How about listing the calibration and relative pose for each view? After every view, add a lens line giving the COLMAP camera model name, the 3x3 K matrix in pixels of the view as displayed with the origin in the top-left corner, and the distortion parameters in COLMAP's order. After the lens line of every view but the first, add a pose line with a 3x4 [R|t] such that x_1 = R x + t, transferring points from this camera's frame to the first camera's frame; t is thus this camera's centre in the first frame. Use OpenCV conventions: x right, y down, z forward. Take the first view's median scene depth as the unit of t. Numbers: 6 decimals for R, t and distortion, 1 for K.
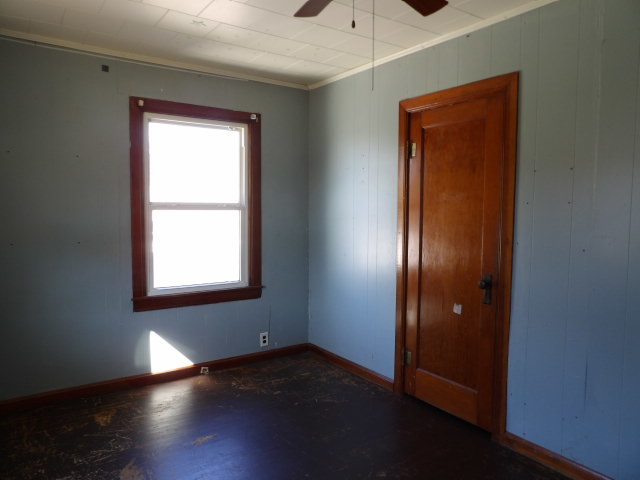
lens RADIAL K [[459.9, 0, 319.1], [0, 459.9, 238.5], [0, 0, 1]] dist [0.001321, 0.014725]
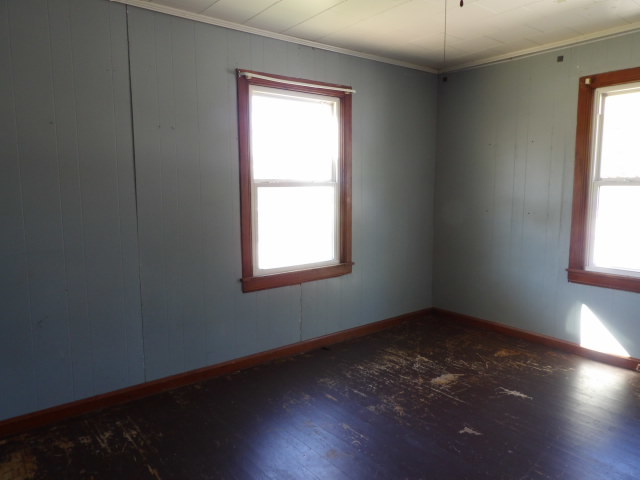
lens RADIAL K [[459.9, 0, 320.3], [0, 459.9, 236.4], [0, 0, 1]] dist [0.001321, 0.014725]
pose [[0.073127, 0.103797, -0.991907, 0.620292], [-0.065007, 0.992950, 0.099114, -0.013916], [0.995202, 0.057233, 0.079359, 0.341789]]
